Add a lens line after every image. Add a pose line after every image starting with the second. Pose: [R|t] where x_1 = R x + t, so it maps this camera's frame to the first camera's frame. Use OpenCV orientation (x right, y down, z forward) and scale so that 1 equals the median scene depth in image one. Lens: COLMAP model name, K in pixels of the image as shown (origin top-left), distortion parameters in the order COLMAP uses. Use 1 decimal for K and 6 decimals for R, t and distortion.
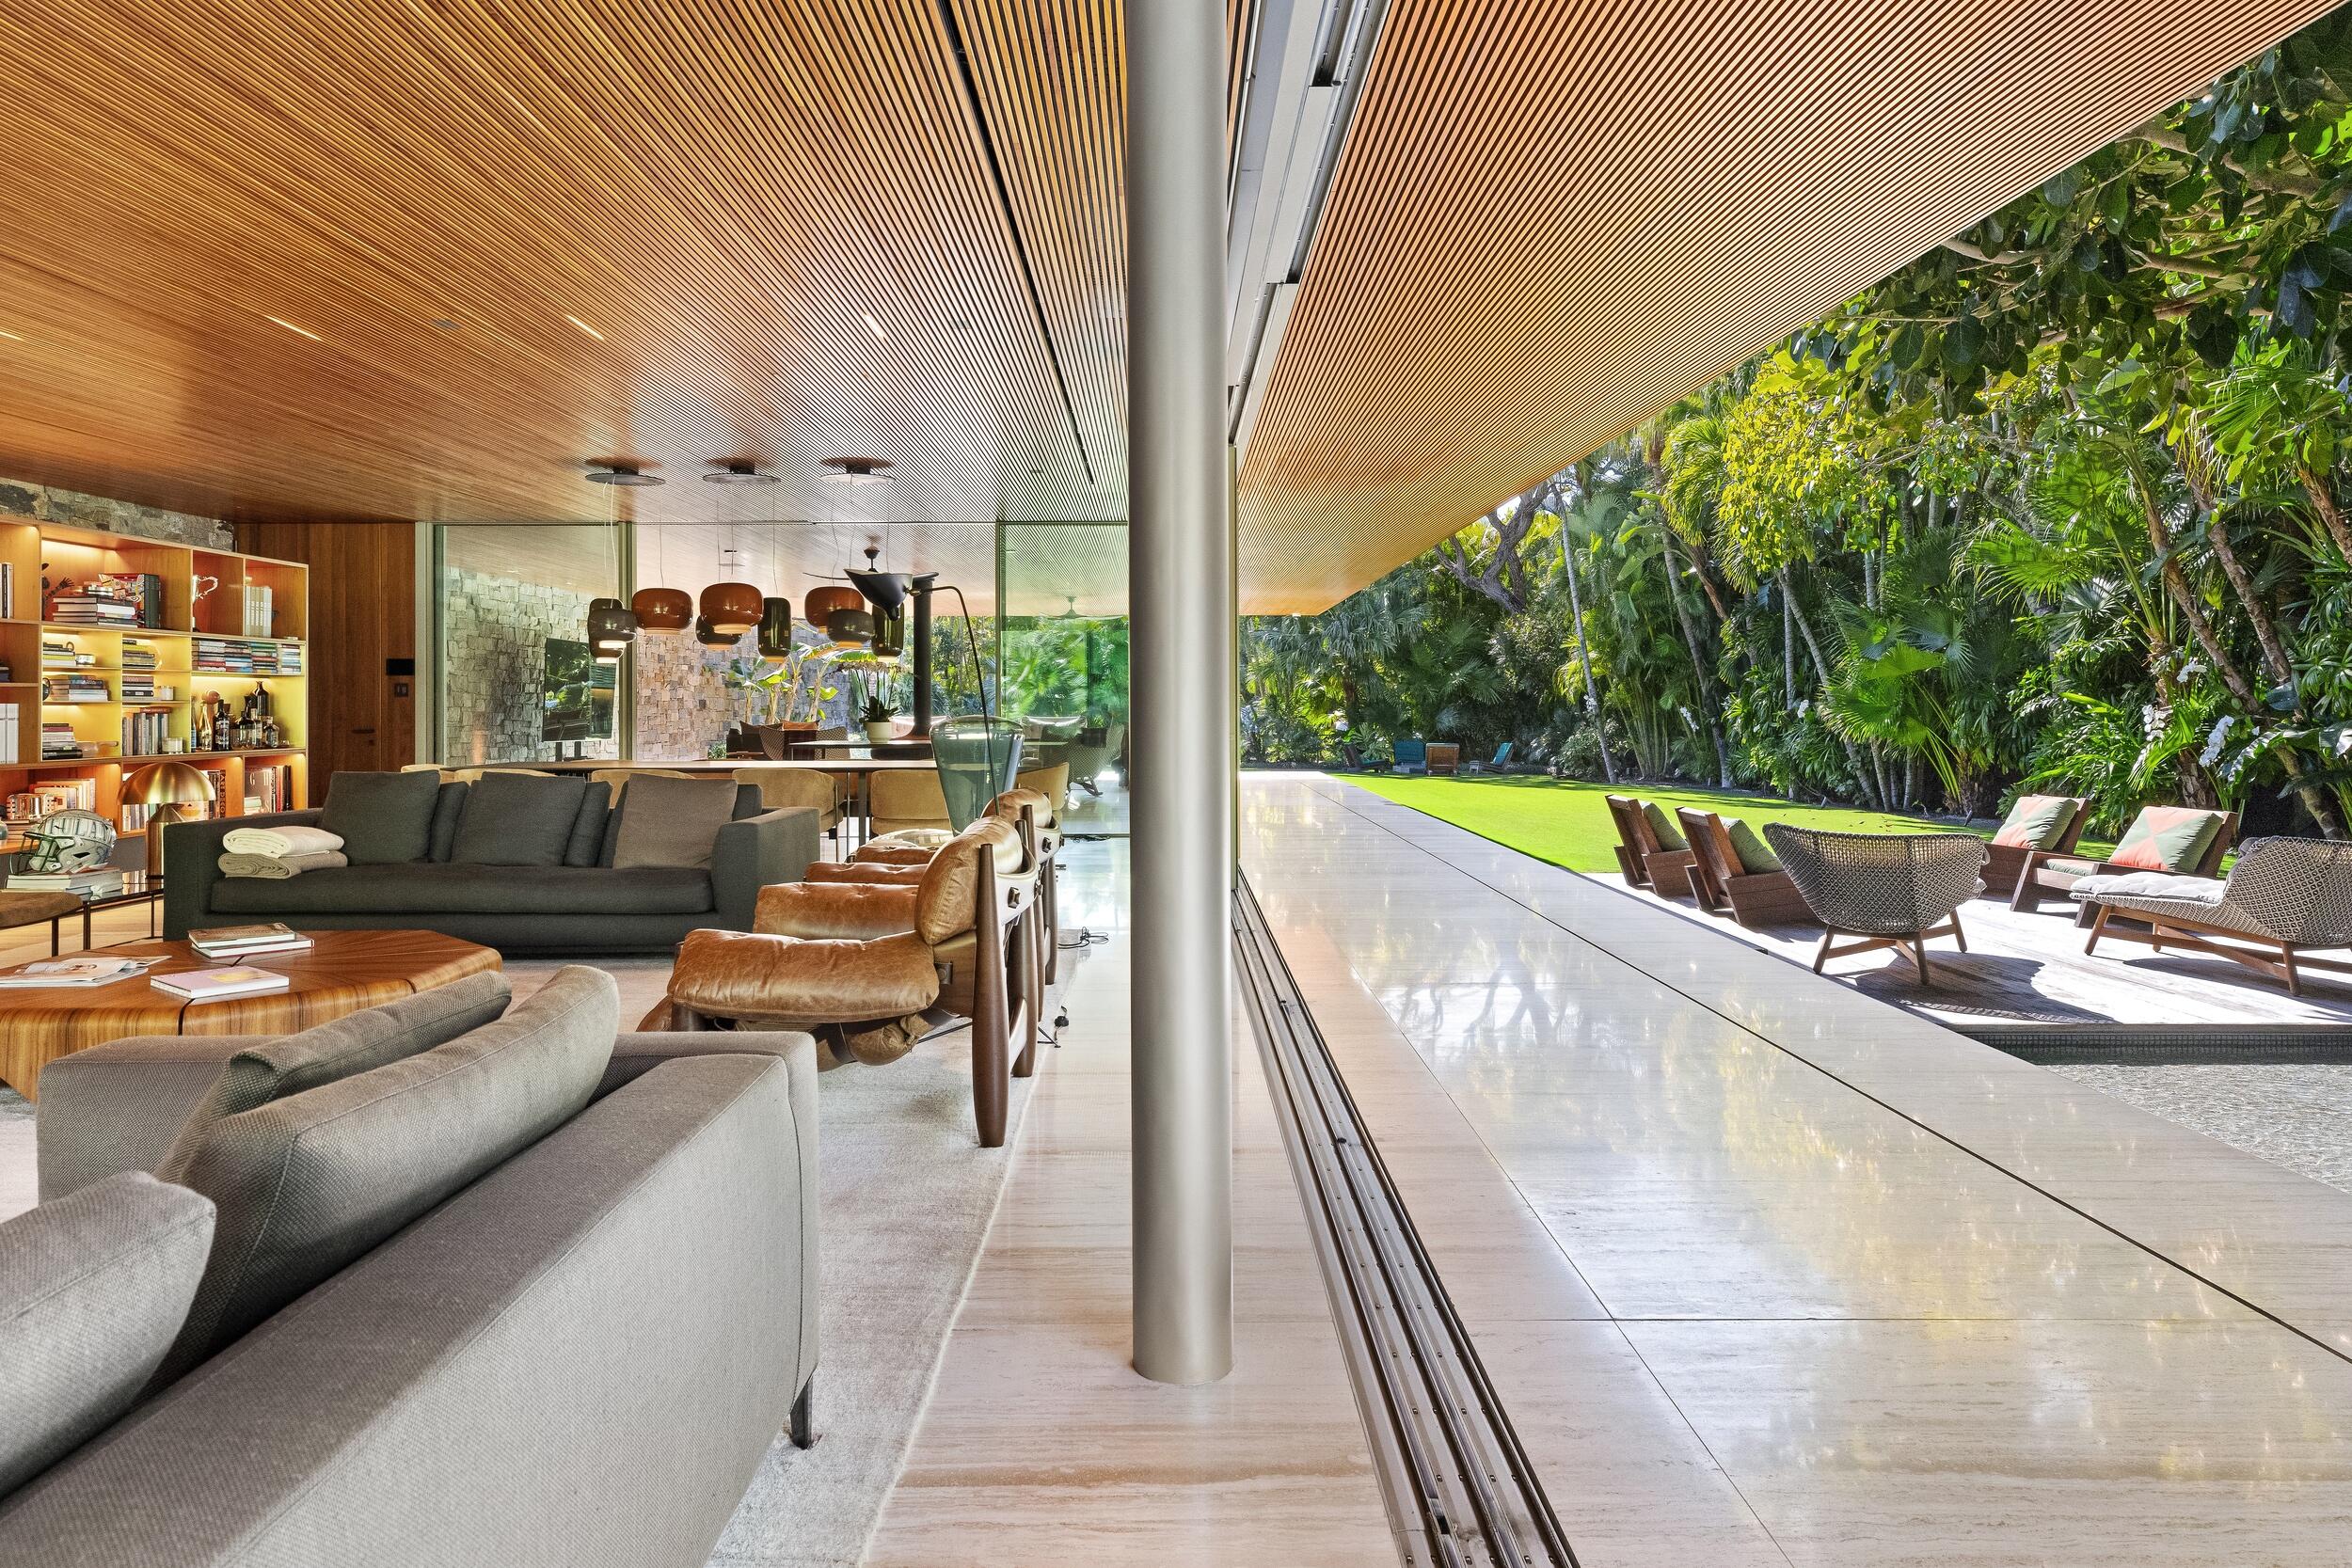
lens RADIAL K [[1316.2, 0, 1179.3], [0, 1316.2, 764.0], [0, 0, 1]] dist [0.020228, -0.001472]
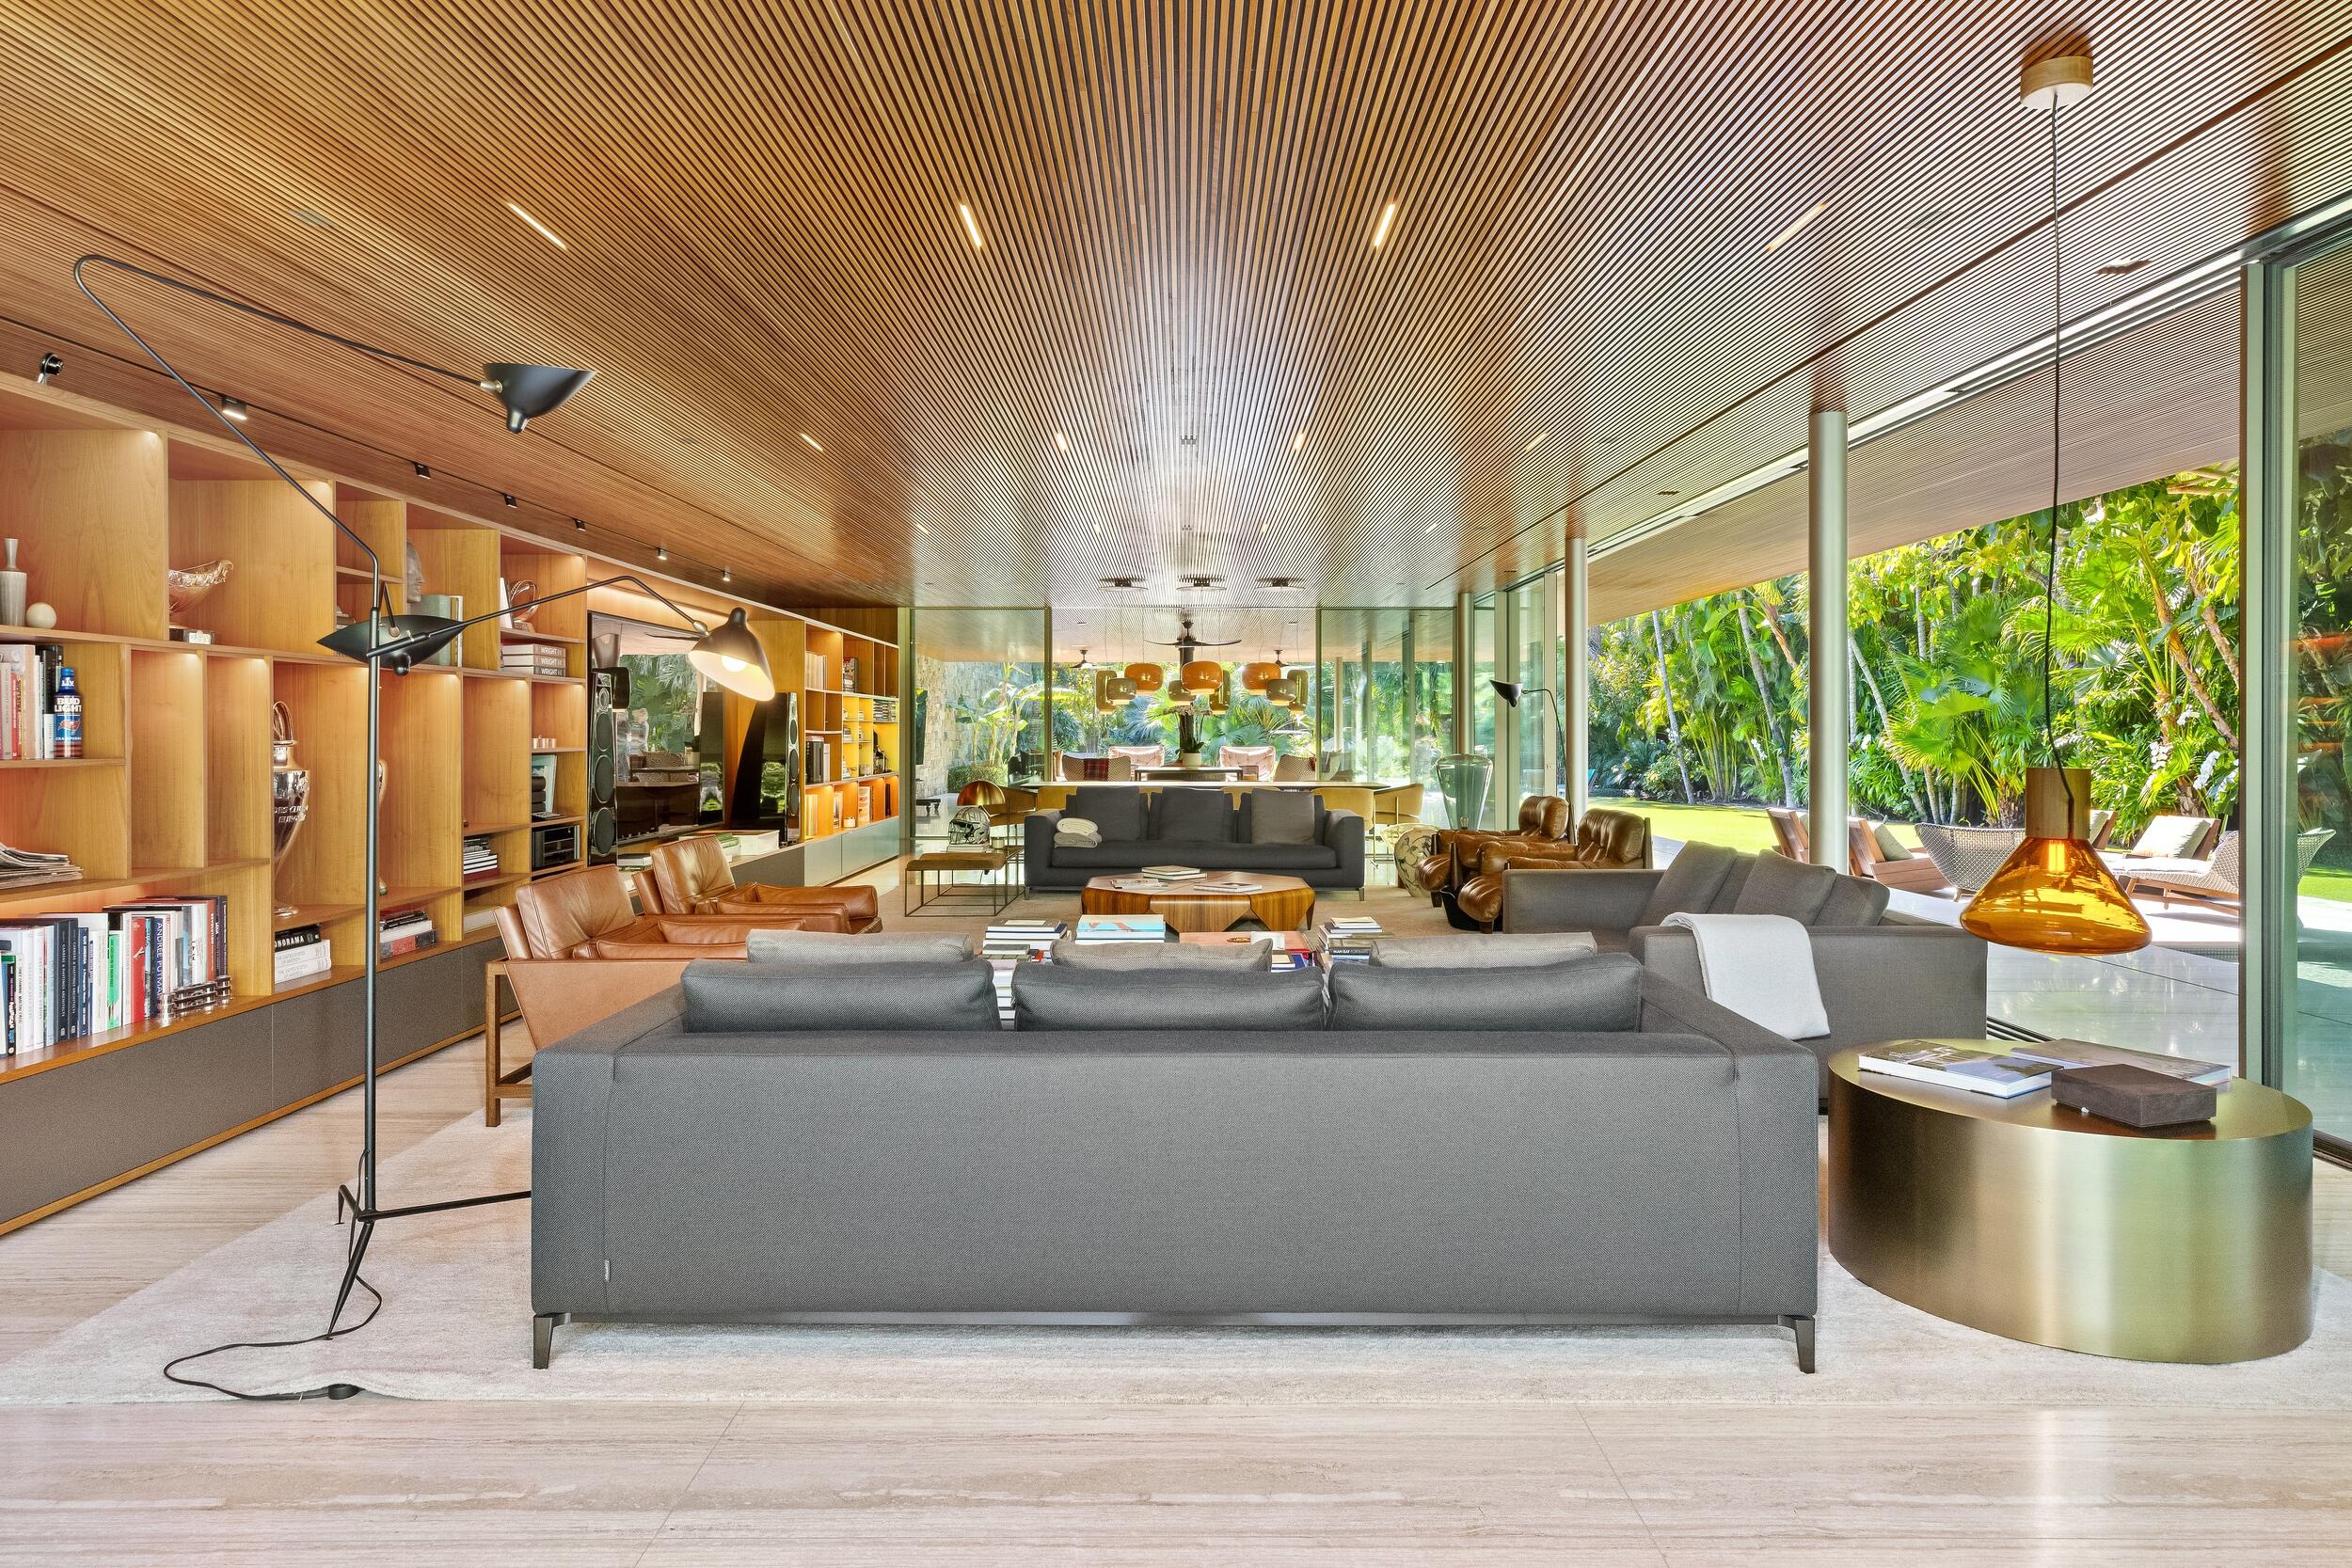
lens RADIAL K [[1316.2, 0, 1182.0], [0, 1316.2, 796.8], [0, 0, 1]] dist [0.020228, -0.001472]
pose [[0.999977, 0.002514, 0.006246, -0.222762], [-0.002553, 0.999977, 0.006258, 0.003601], [-0.006230, -0.006274, 0.999961, -0.285249]]
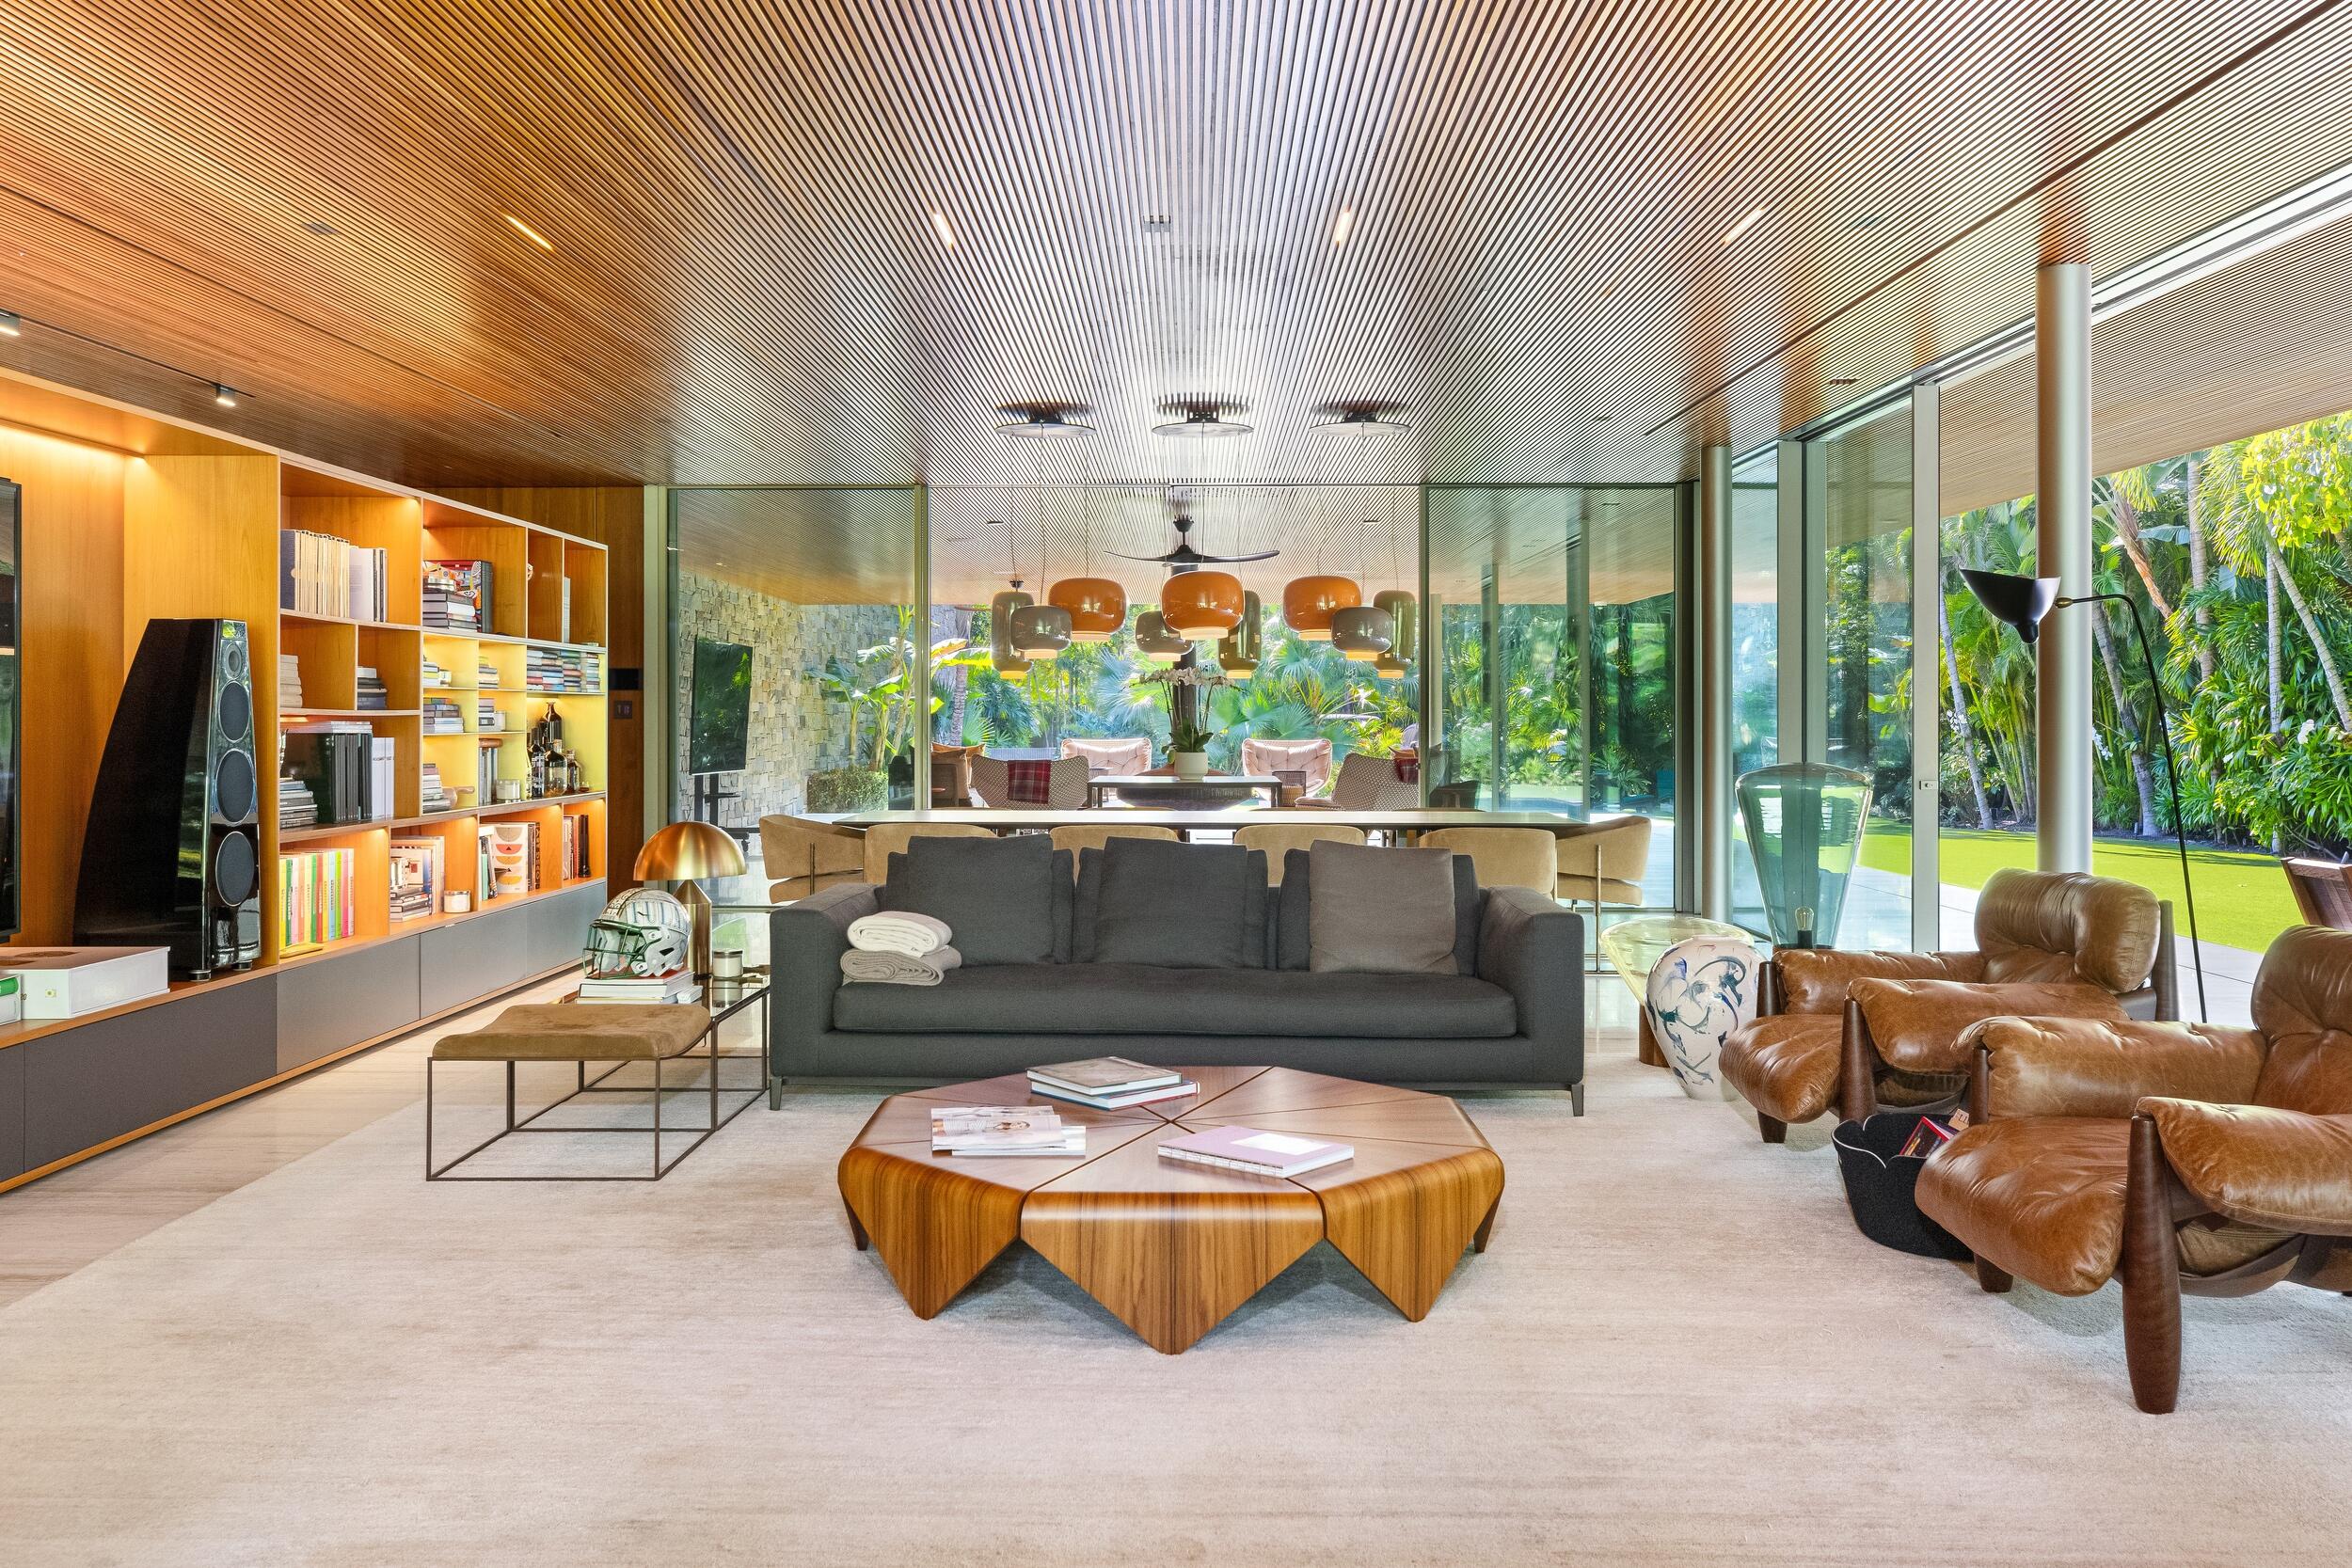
lens RADIAL K [[1749.1, 0, 1155.7], [0, 1749.1, 768.0], [0, 0, 1]] dist [0.020200, -0.006909]
pose [[0.999874, 0.003282, -0.015507, -0.210622], [-0.003500, 0.999895, -0.014044, -0.007952], [0.015459, 0.014097, 0.999781, 0.015031]]
